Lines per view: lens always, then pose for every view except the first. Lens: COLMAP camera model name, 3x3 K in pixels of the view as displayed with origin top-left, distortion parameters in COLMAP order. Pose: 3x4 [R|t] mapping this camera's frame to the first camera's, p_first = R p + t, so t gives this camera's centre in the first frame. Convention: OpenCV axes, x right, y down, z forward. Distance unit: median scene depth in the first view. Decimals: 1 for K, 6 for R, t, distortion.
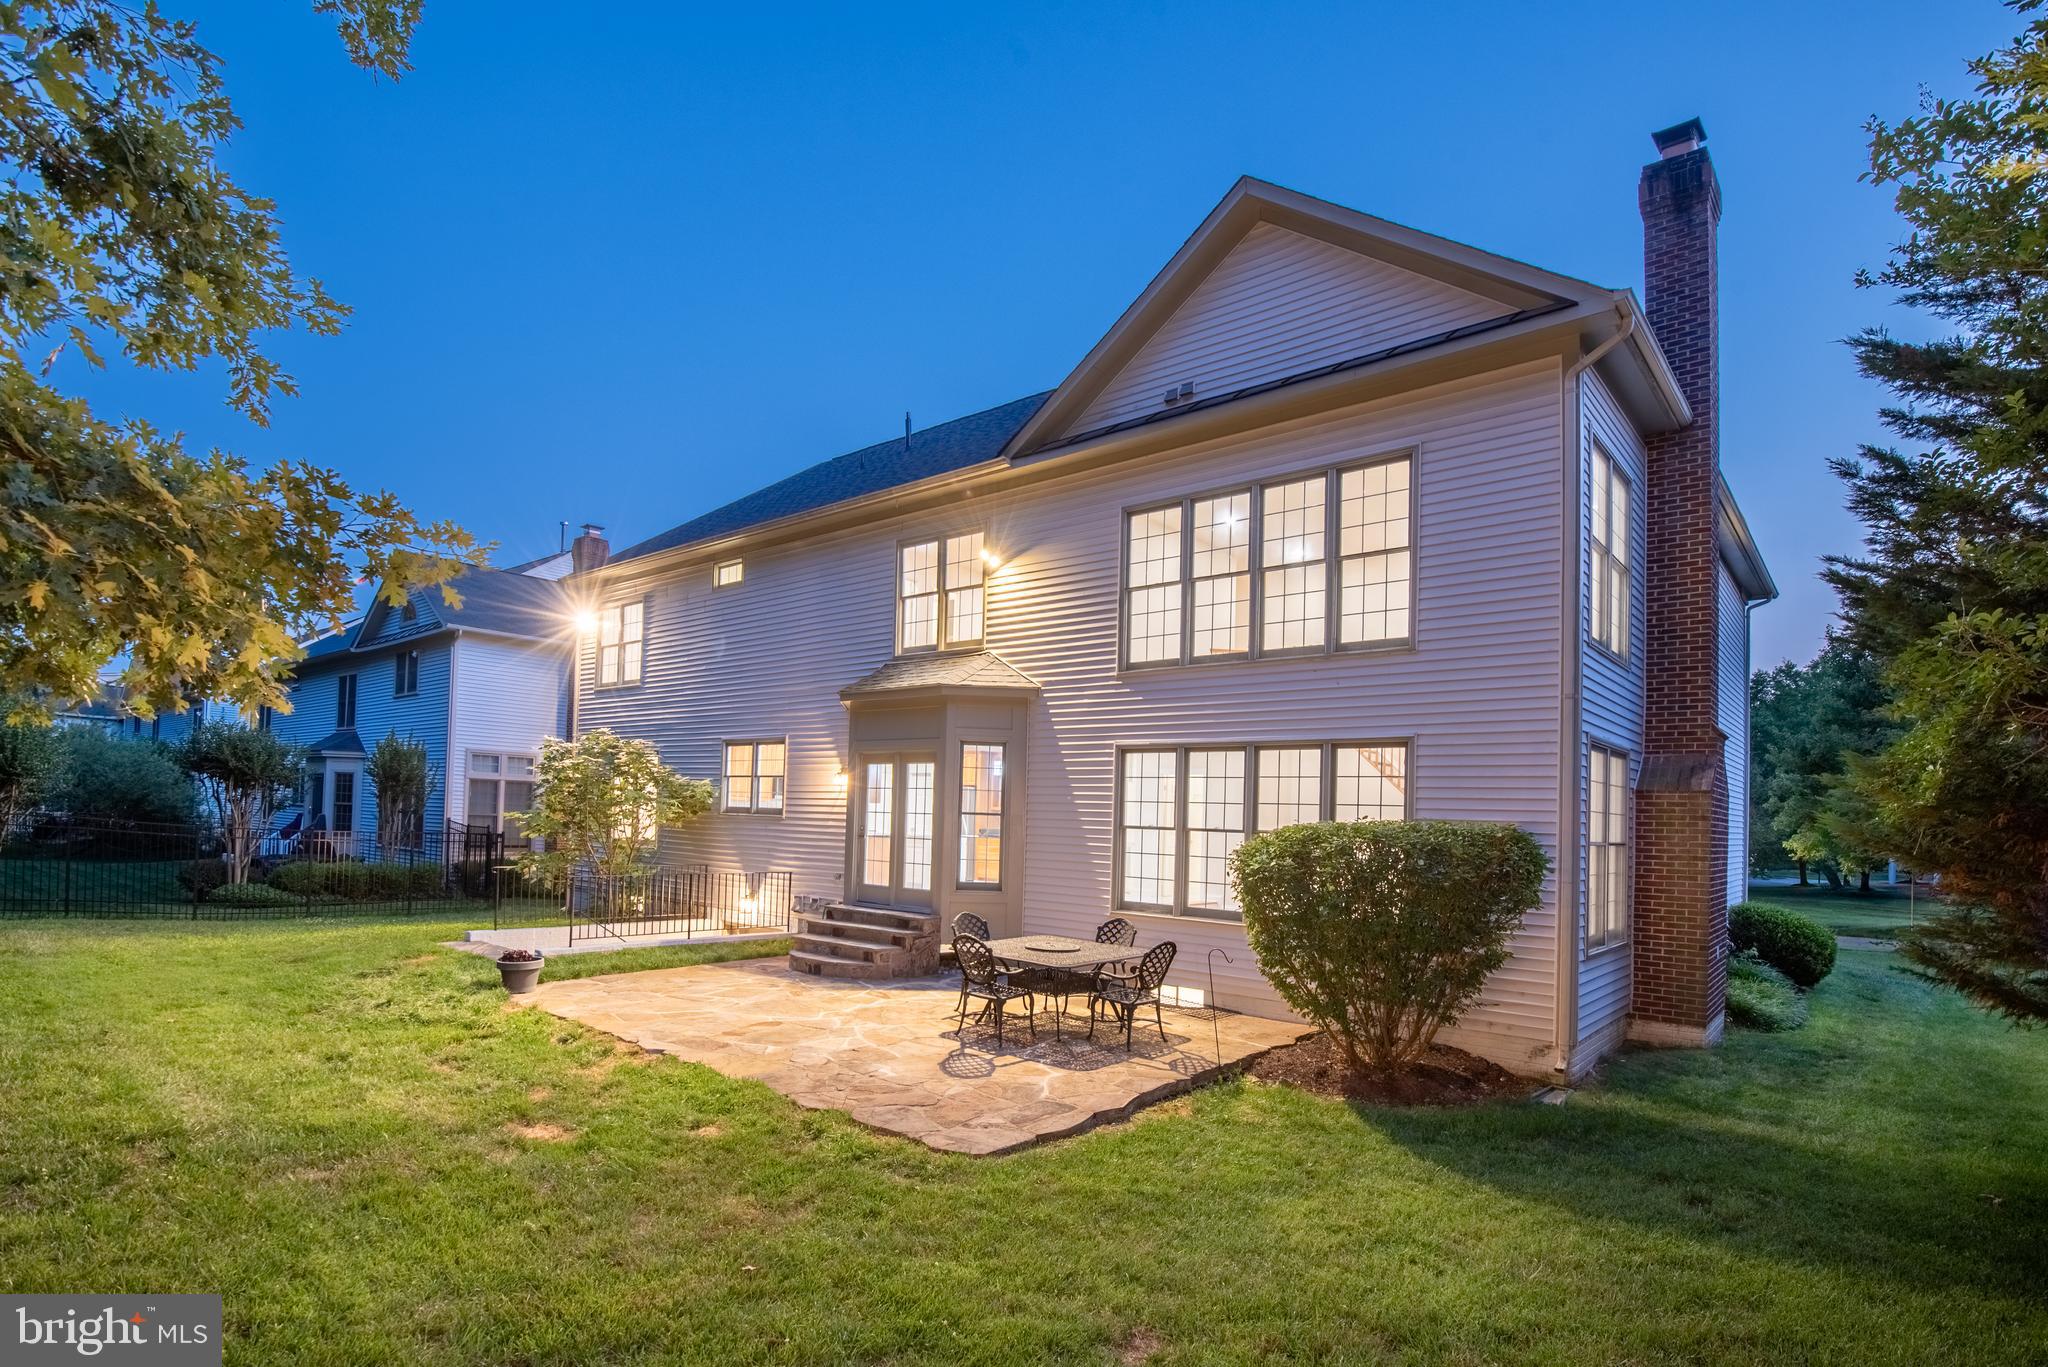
lens RADIAL K [[1026.3, 0, 1026.5], [0, 1026.3, 790.5], [0, 0, 1]] dist [0.001361, 0.000031]
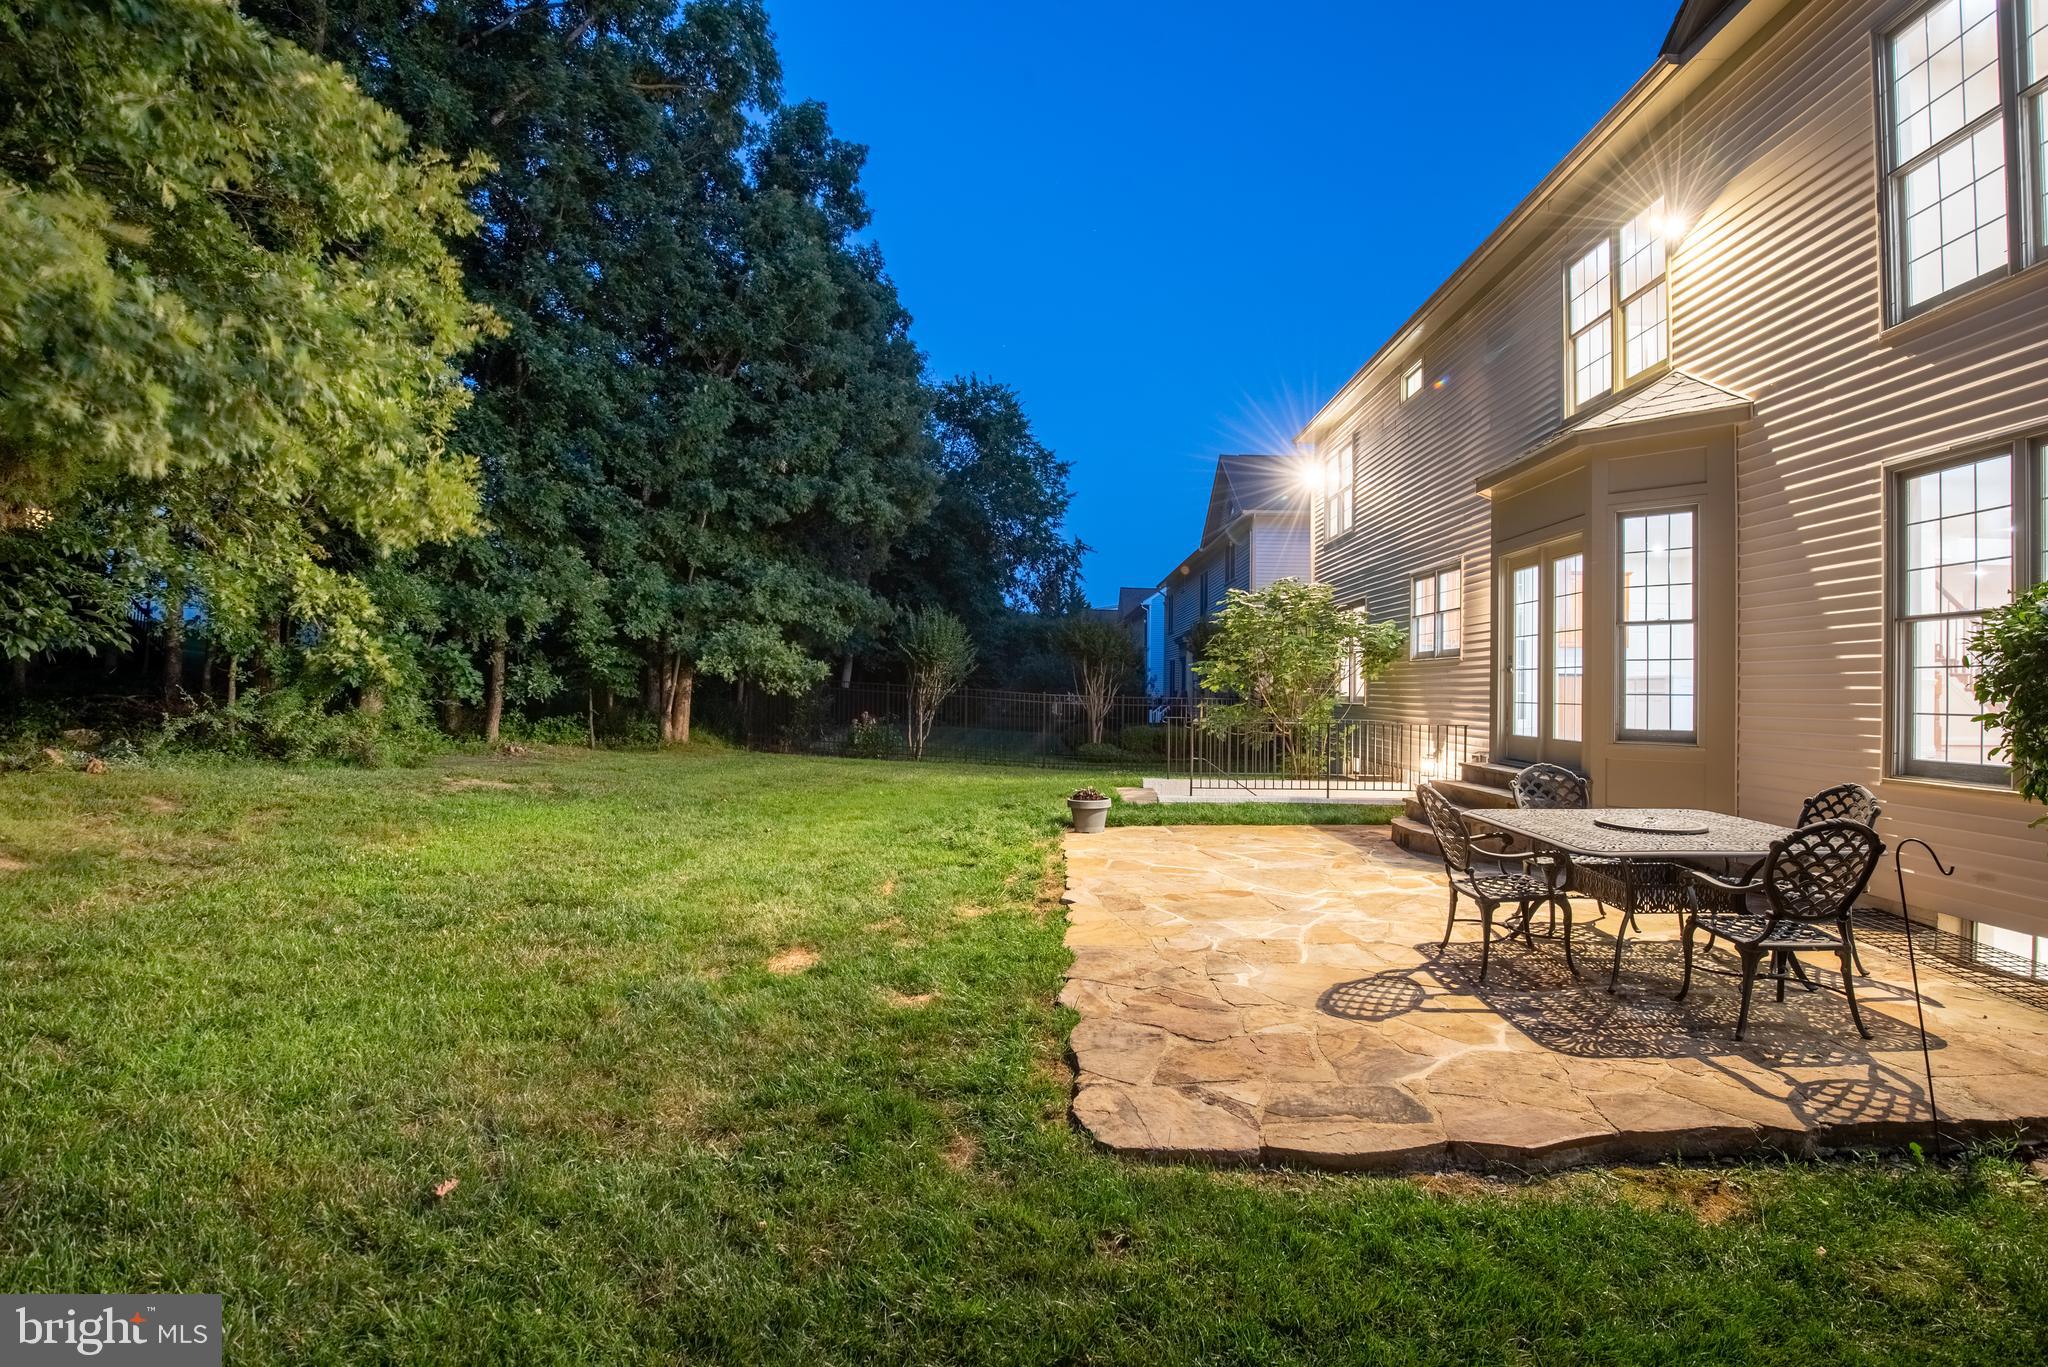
lens RADIAL K [[968.8, 0, 1025.8], [0, 968.8, 696.5], [0, 0, 1]] dist [-0.050675, 0.000124]
pose [[0.632072, -0.017925, -0.774703, 0.180375], [0.028649, 0.999589, 0.000246, 0.063690], [0.774380, -0.022350, 0.632326, 0.359943]]
